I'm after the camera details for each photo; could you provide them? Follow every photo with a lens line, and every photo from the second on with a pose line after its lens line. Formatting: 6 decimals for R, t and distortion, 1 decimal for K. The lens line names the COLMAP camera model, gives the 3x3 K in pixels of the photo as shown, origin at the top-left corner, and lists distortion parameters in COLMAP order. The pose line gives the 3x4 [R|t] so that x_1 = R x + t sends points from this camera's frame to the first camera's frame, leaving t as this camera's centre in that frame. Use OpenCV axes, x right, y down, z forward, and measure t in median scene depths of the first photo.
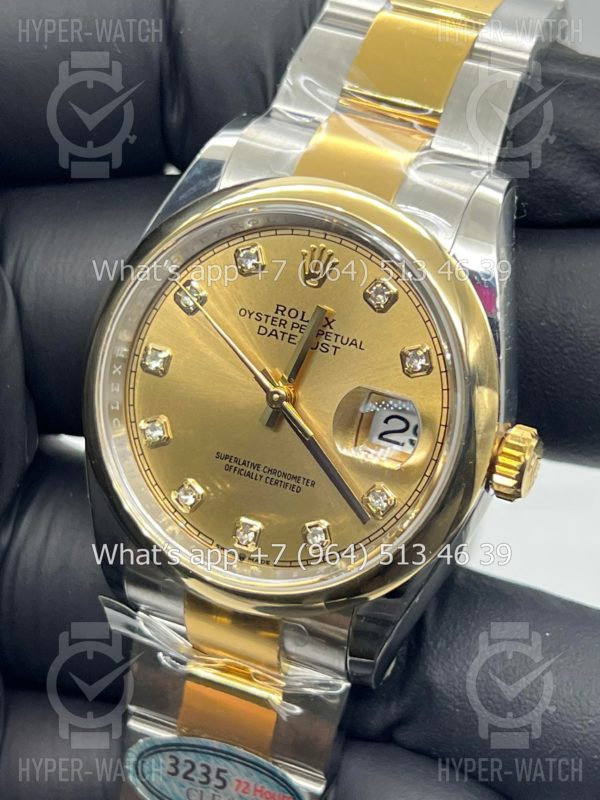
lens RADIAL K [[1805.9, 0, 303.3], [0, 1805.9, 419.0], [0, 0, 1]] dist [0.163993, 0.000000]
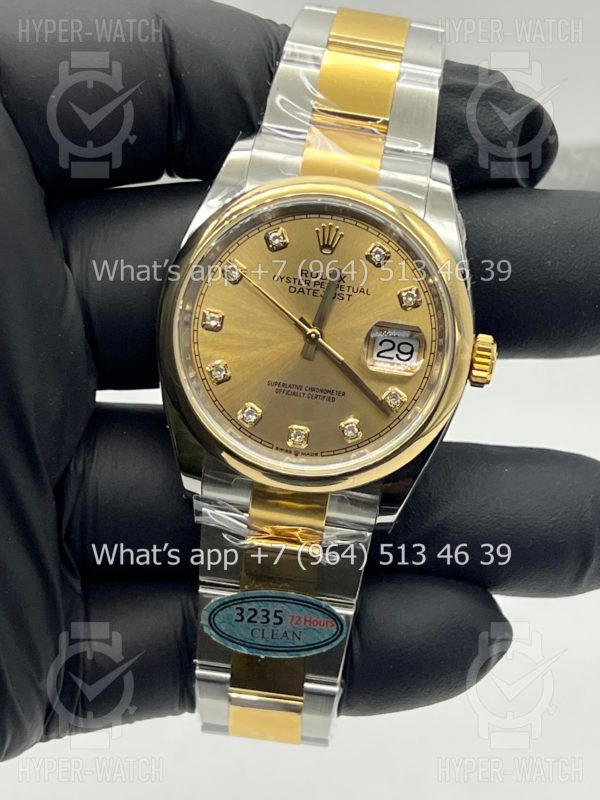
lens RADIAL K [[1805.9, 0, 272.6], [0, 1805.9, 406.2], [0, 0, 1]] dist [0.163993, 0.000000]
pose [[0.952455, -0.133091, 0.274074, -0.423037], [0.122361, 0.990907, 0.055963, -0.039230], [-0.279030, -0.019766, 0.960079, -0.325190]]
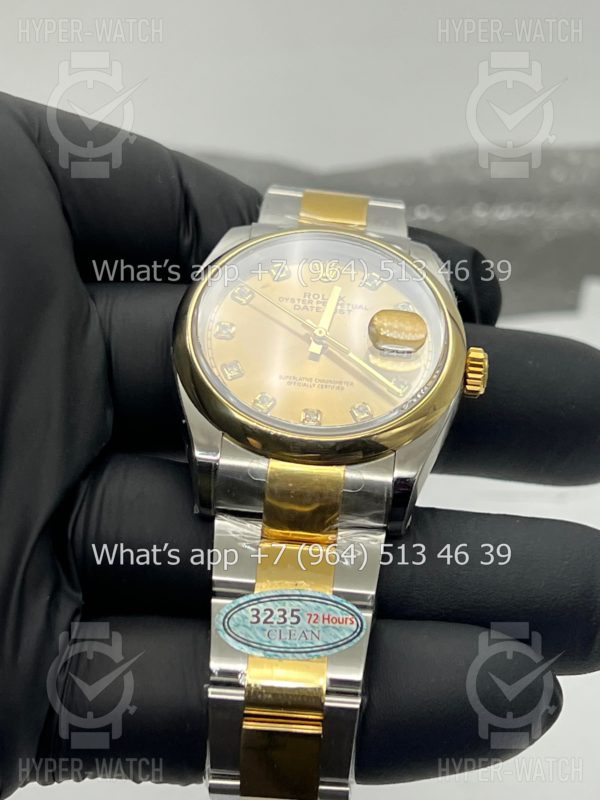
lens RADIAL K [[1805.9, 0, 304.4], [0, 1805.9, 405.8], [0, 0, 1]] dist [0.163993, 0.000000]
pose [[0.907203, 0.080277, 0.412964, -0.626427], [0.180525, 0.812370, -0.554496, 0.846352], [-0.379993, 0.577591, 0.722492, -0.047434]]
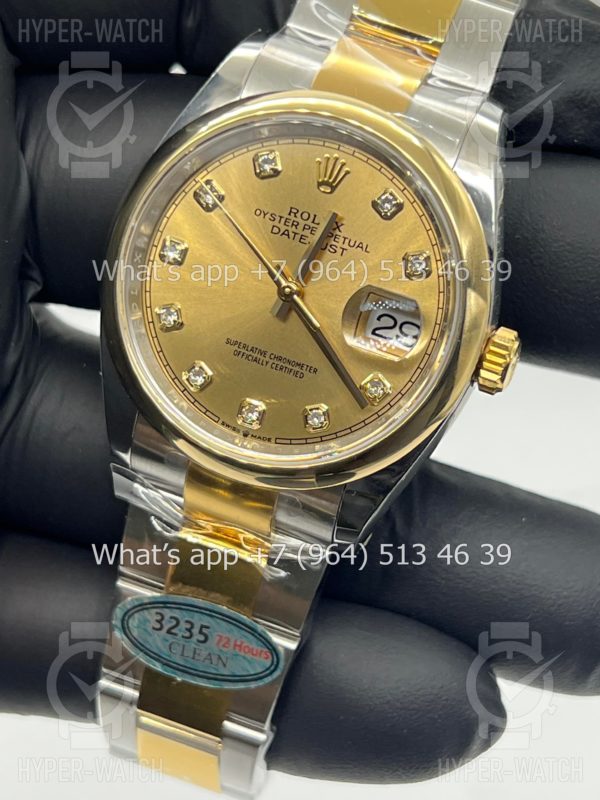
lens RADIAL K [[1805.9, 0, 303.2], [0, 1805.9, 421.4], [0, 0, 1]] dist [0.163993, 0.000000]
pose [[0.989565, 0.047728, 0.135949, -0.148295], [-0.053434, 0.997824, 0.038636, 0.023711], [-0.133809, -0.045497, 0.989962, -0.099709]]
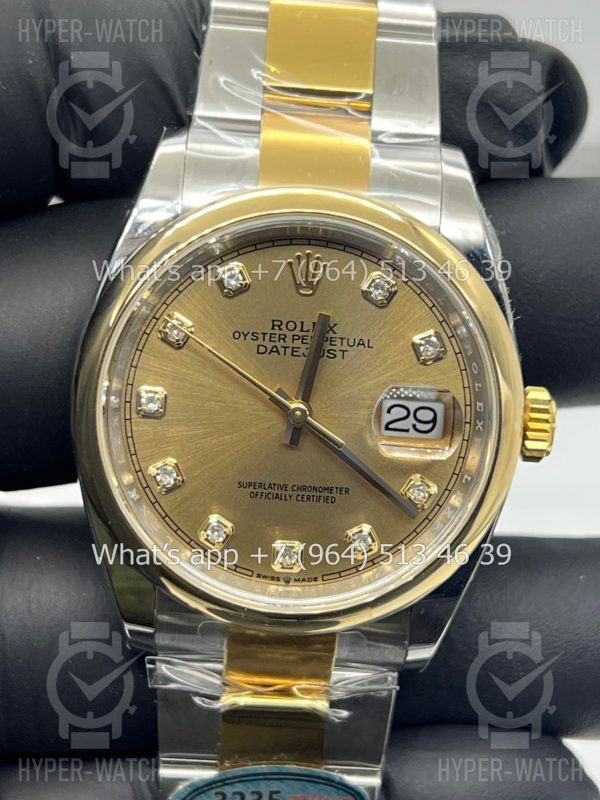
lens RADIAL K [[1805.9, 0, 281.4], [0, 1805.9, 404.2], [0, 0, 1]] dist [0.163993, 0.000000]
pose [[0.914750, -0.225234, 0.335414, -0.339410], [0.203627, 0.974055, 0.098751, -0.112227], [-0.348954, -0.022033, 0.936881, 0.086976]]
